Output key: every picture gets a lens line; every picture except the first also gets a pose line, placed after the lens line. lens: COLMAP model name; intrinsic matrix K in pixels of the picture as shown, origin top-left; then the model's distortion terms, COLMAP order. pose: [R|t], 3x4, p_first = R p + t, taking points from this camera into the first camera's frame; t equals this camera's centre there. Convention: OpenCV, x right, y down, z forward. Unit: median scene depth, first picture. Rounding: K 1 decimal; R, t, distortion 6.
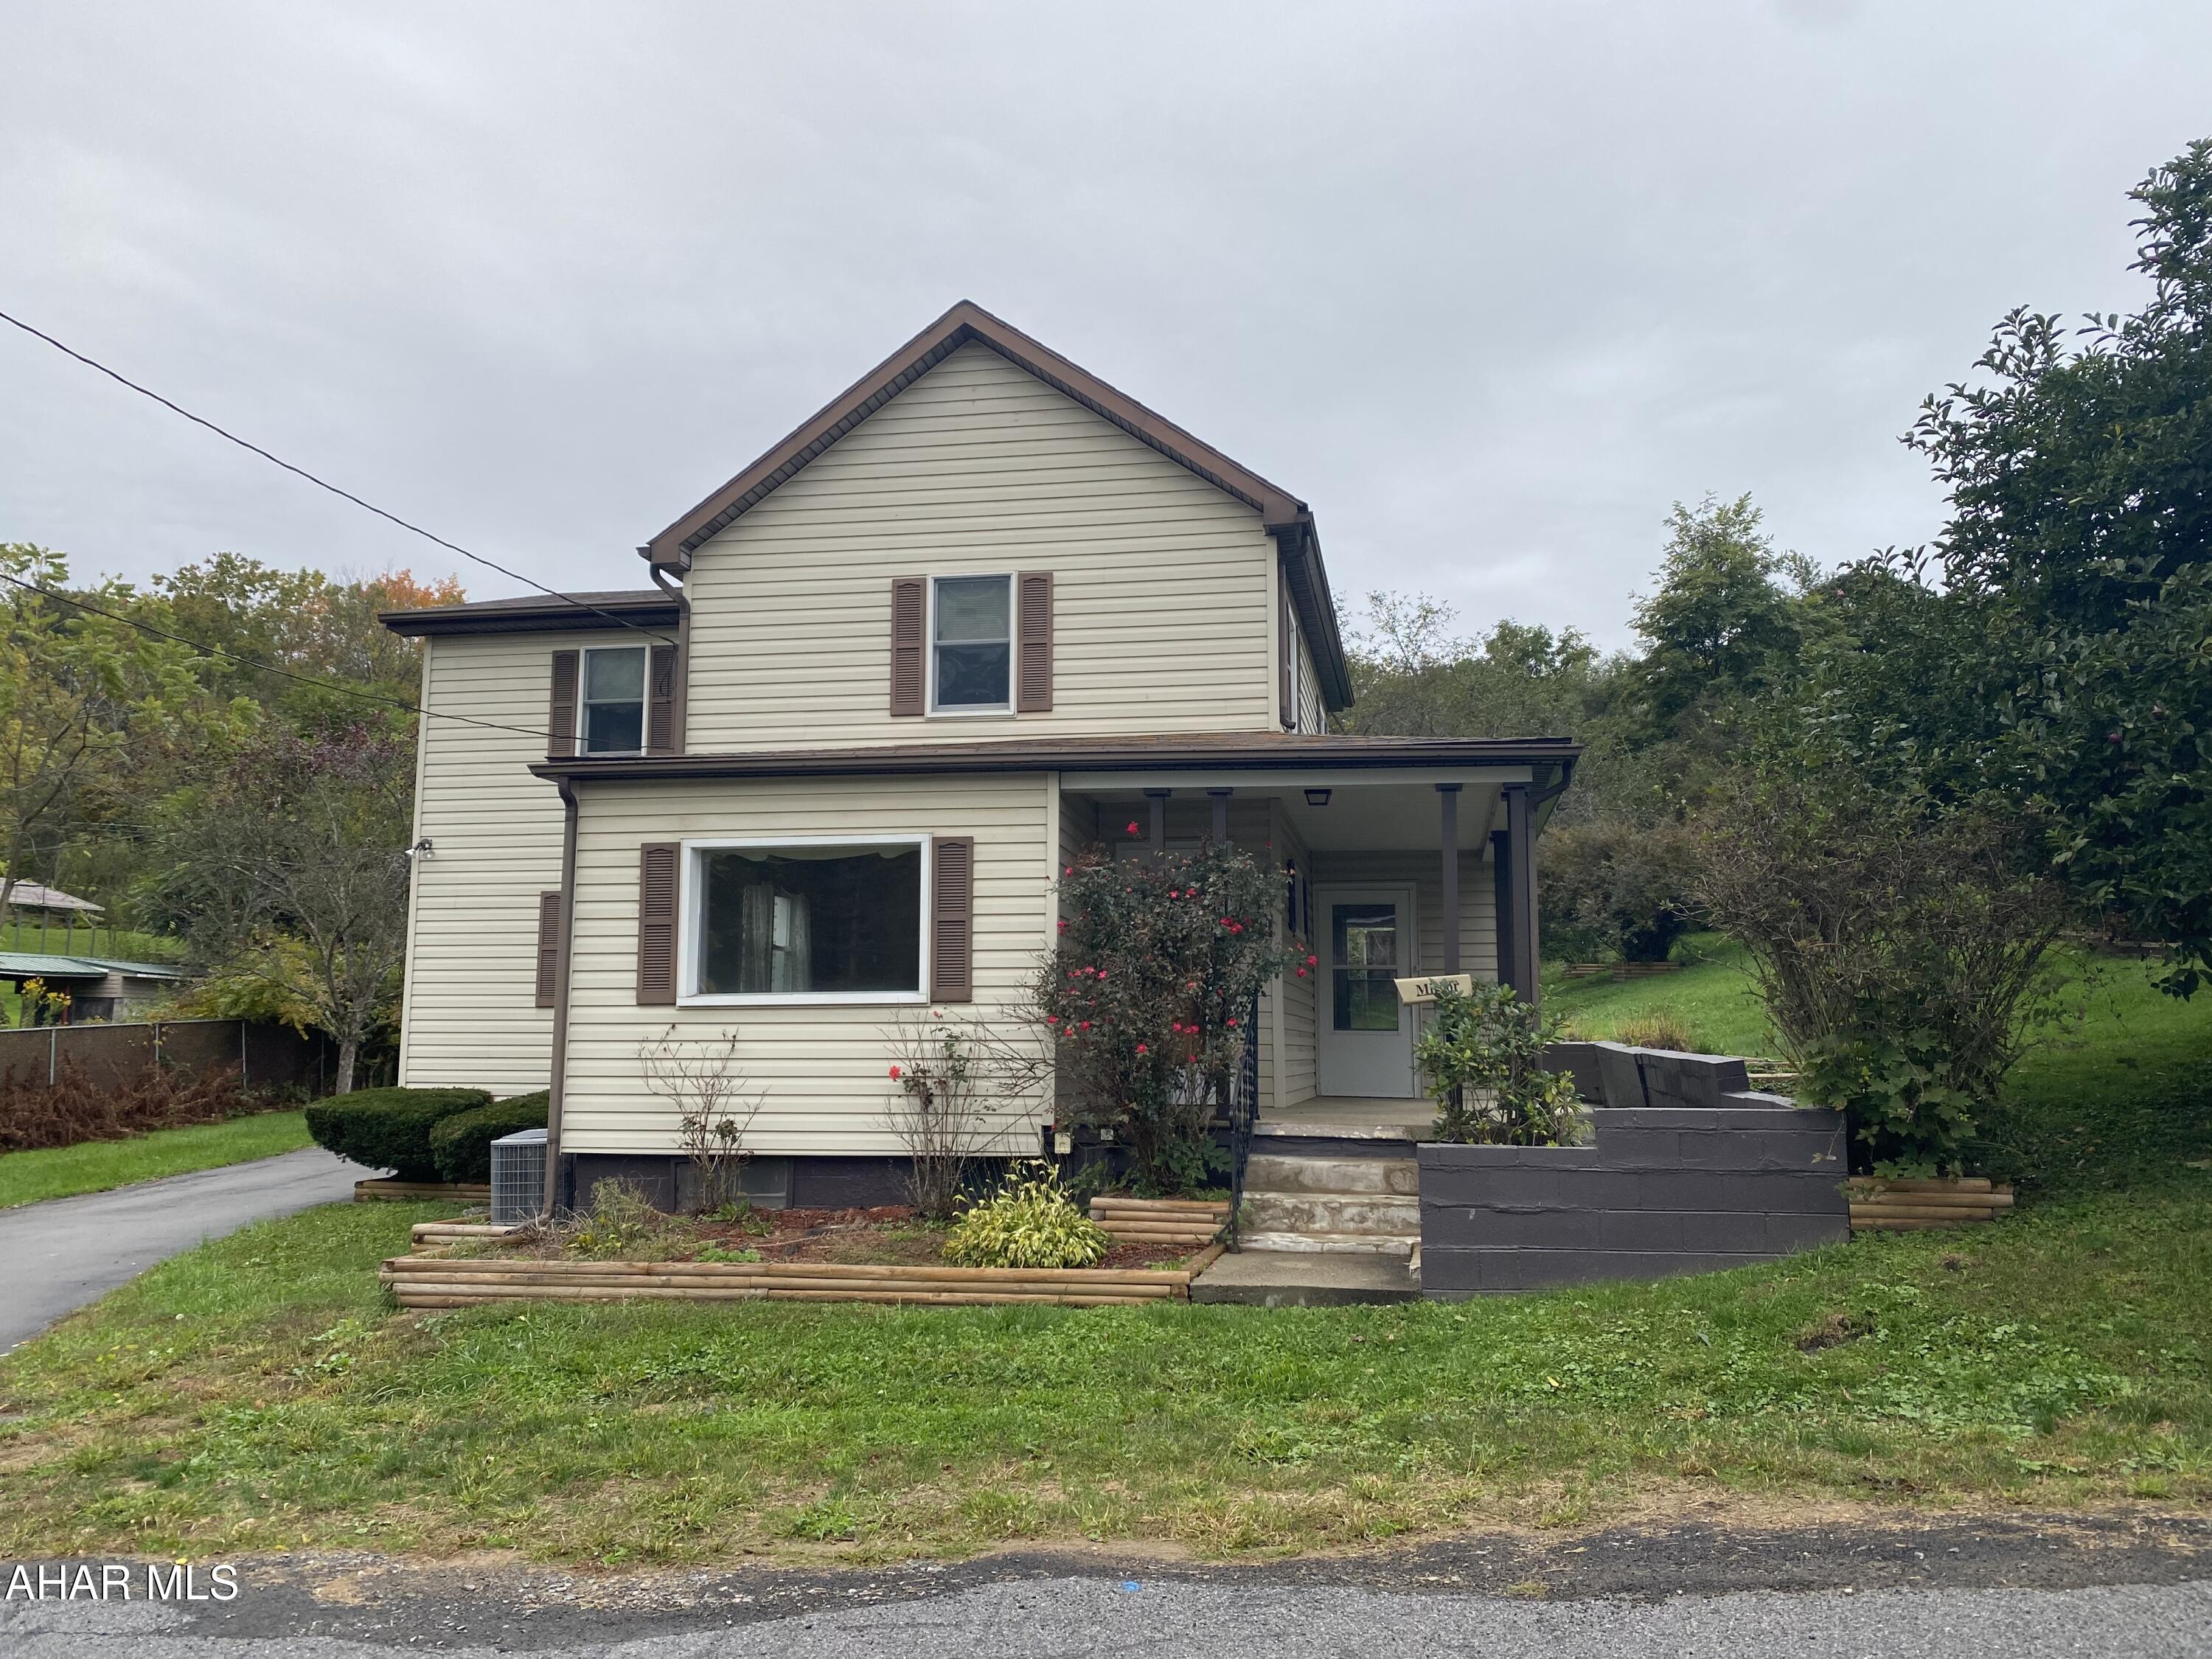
lens RADIAL K [[1689.5, 0, 1110.5], [0, 1689.5, 828.2], [0, 0, 1]] dist [0.026287, -0.030738]
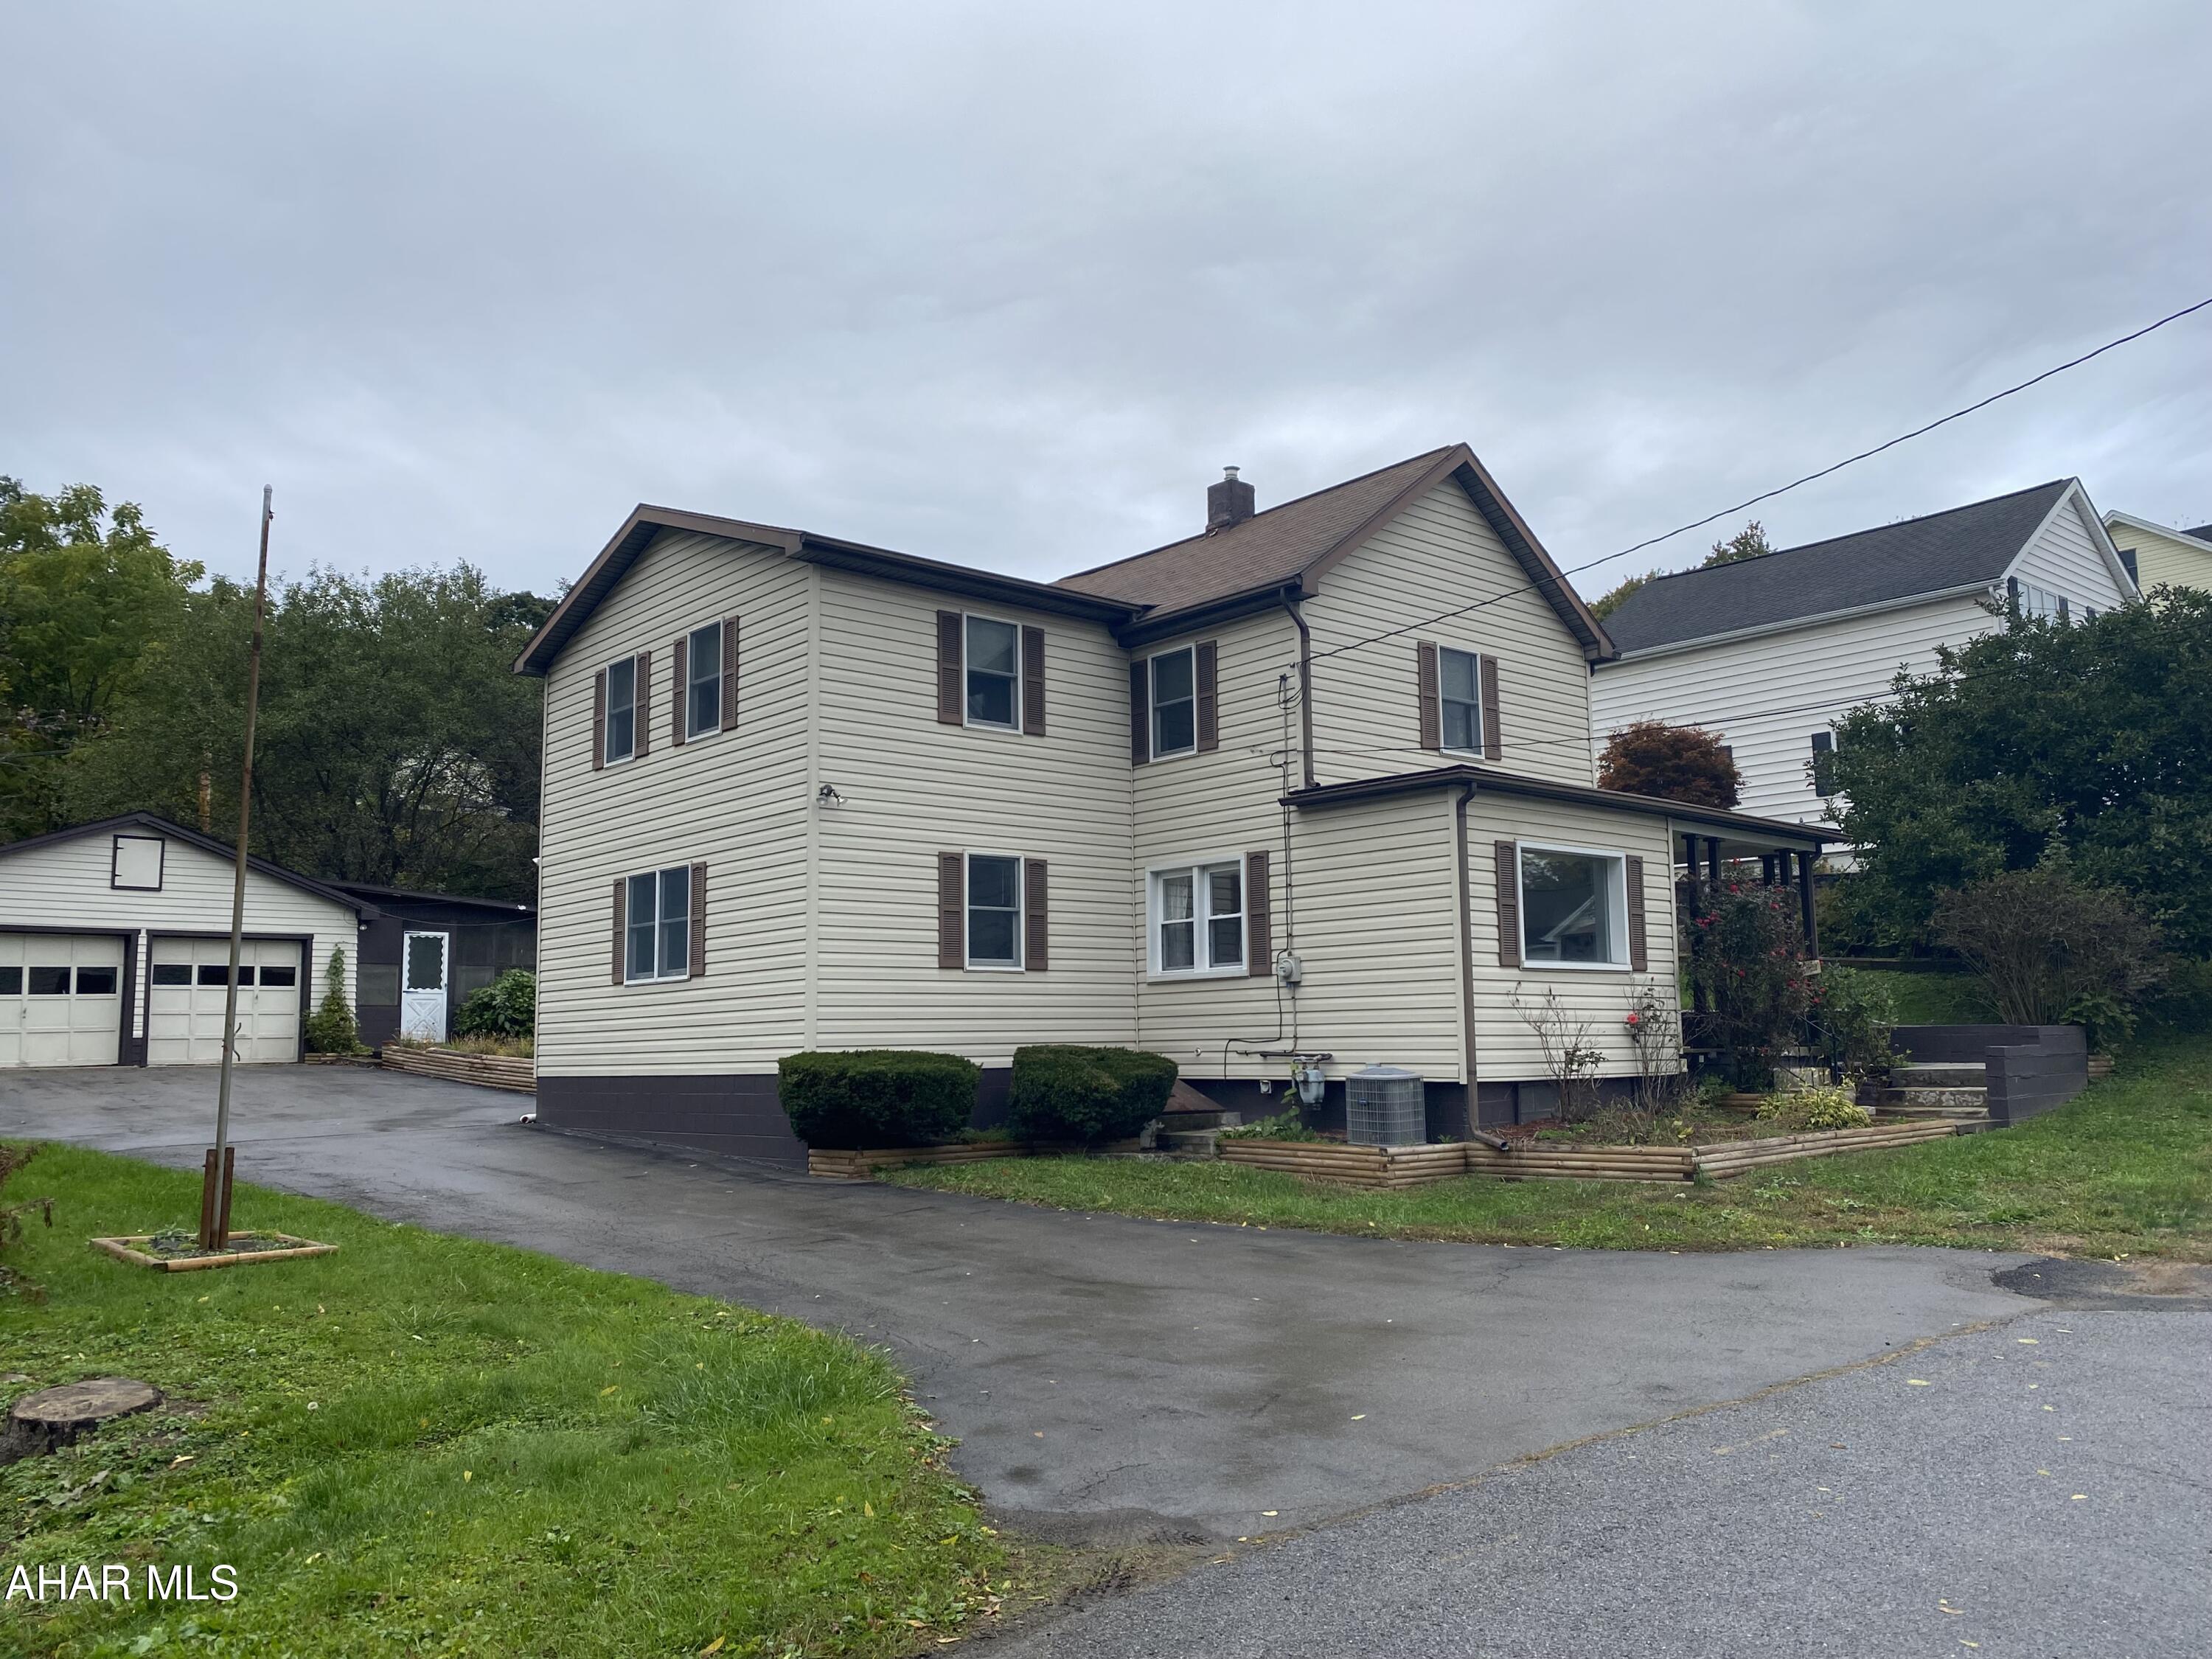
lens RADIAL K [[1689.5, 0, 1125.0], [0, 1689.5, 825.0], [0, 0, 1]] dist [0.026287, -0.030738]
pose [[0.643816, 0.090740, 0.759781, -1.389877], [-0.087471, 0.995162, -0.044731, 0.077009], [-0.760164, -0.037660, 0.648639, 0.375911]]
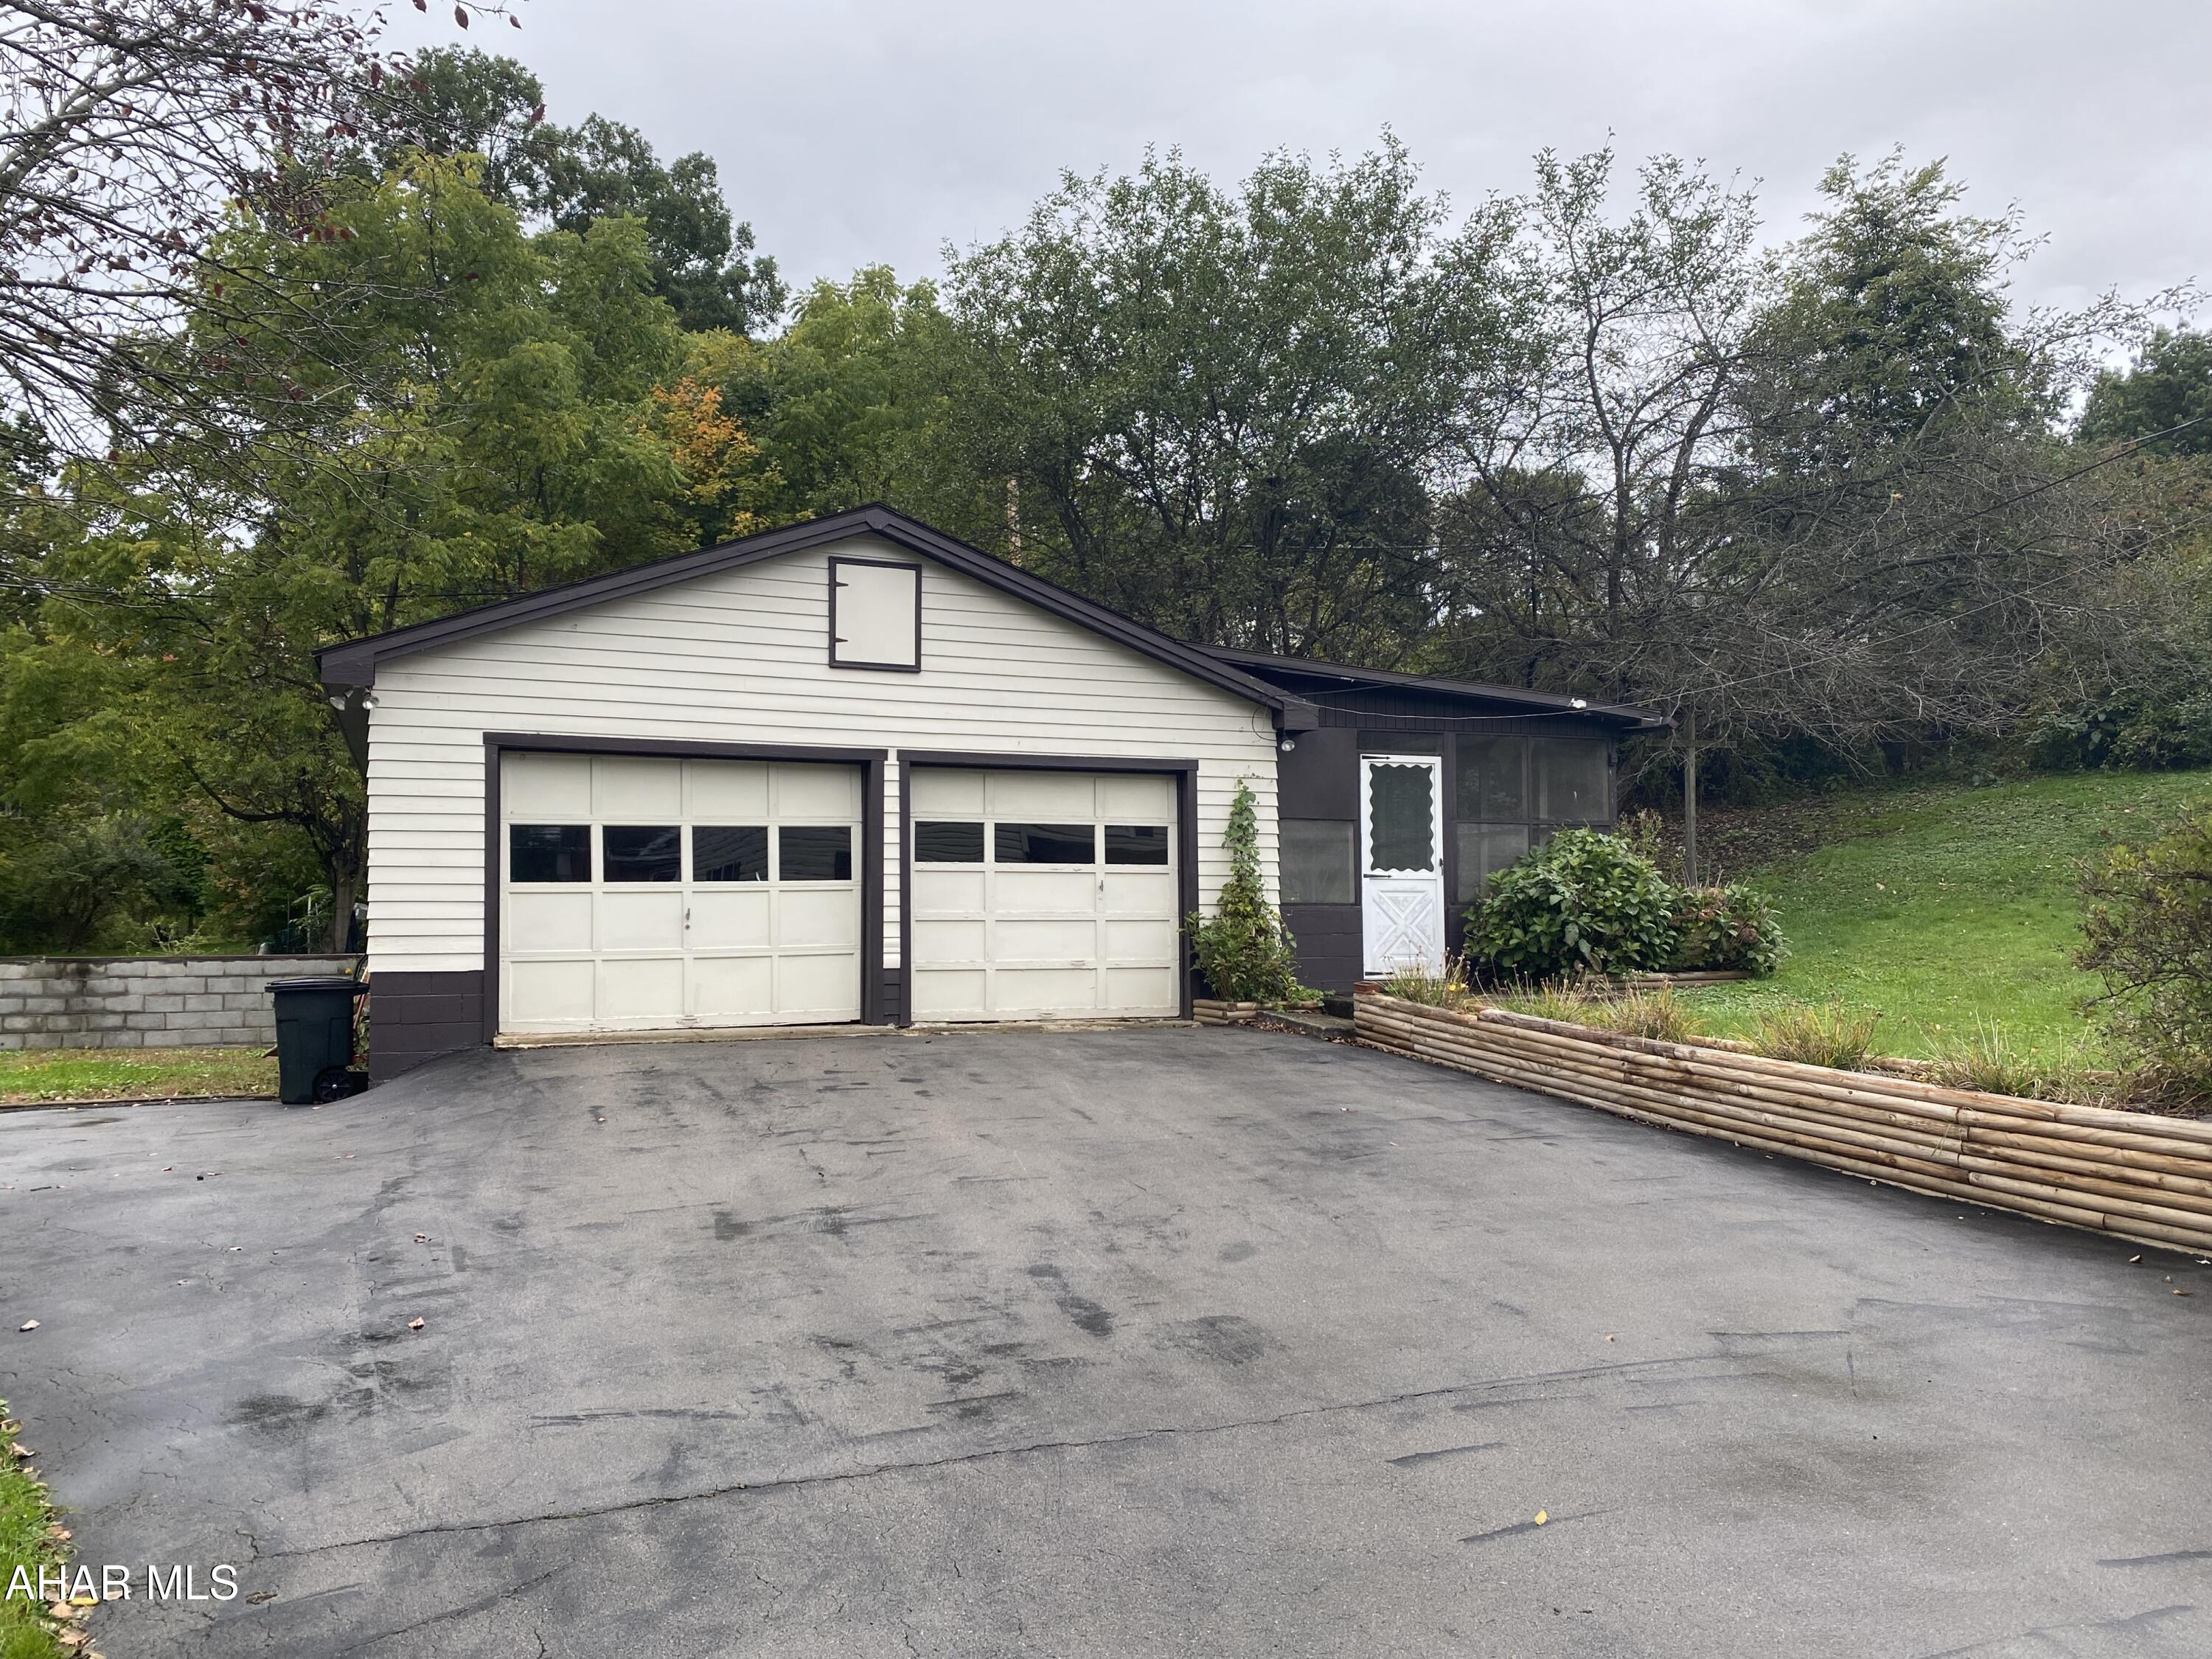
lens RADIAL K [[1731.2, 0, 1097.5], [0, 1731.2, 861.7], [0, 0, 1]] dist [0.024577, -0.028061]
pose [[0.918351, 0.019776, 0.395273, -0.840034], [-0.053005, 0.995899, 0.073323, 0.207645], [-0.392201, -0.088288, 0.915633, 1.693484]]
